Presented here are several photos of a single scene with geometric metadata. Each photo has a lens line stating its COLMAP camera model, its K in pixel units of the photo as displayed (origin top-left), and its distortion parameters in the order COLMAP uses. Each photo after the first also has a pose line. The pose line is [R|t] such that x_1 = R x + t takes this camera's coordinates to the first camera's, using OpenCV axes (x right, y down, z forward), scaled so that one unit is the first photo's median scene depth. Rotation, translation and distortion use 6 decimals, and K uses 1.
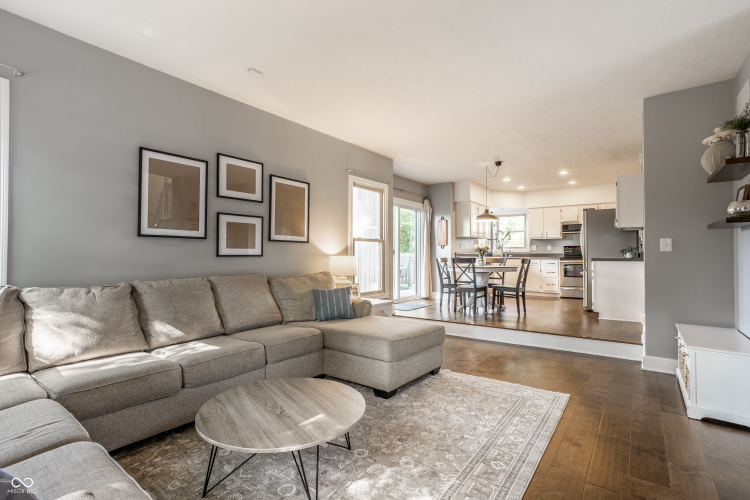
lens RADIAL K [[359.8, 0, 370.9], [0, 359.8, 250.2], [0, 0, 1]] dist [-0.034357, 0.009272]
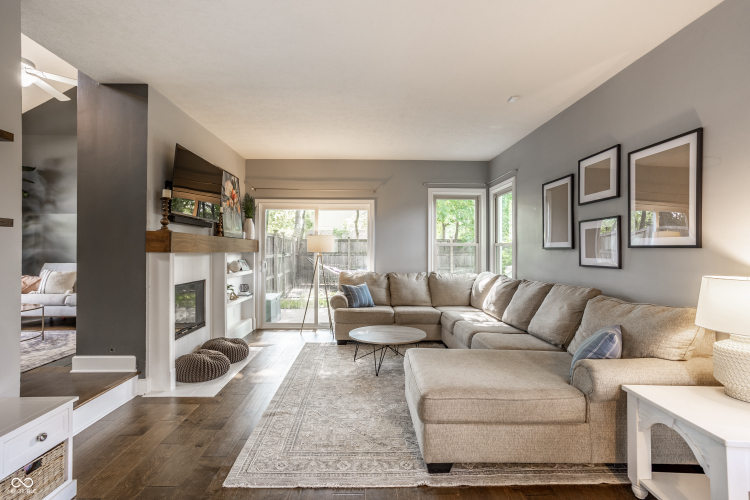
lens RADIAL K [[359.8, 0, 368.6], [0, 359.8, 250.4], [0, 0, 1]] dist [-0.034357, 0.009272]
pose [[-0.780323, -0.003680, -0.625366, 0.630706], [0.004156, 0.999930, -0.011070, -0.016870], [0.625363, -0.011237, -0.780253, 1.391625]]
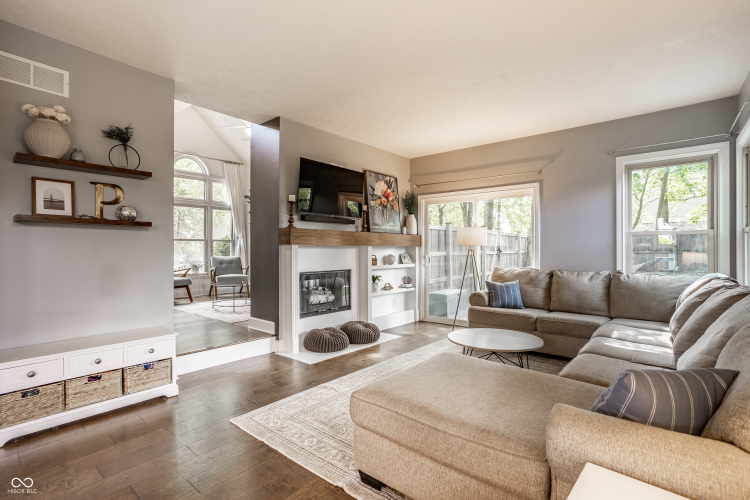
lens RADIAL K [[359.8, 0, 372.1], [0, 359.8, 254.4], [0, 0, 1]] dist [-0.034357, 0.009272]
pose [[-0.999122, 0.000763, 0.041899, 0.154938], [0.000675, 0.999998, -0.002107, 0.011341], [-0.041901, -0.002076, -0.999120, 1.512829]]
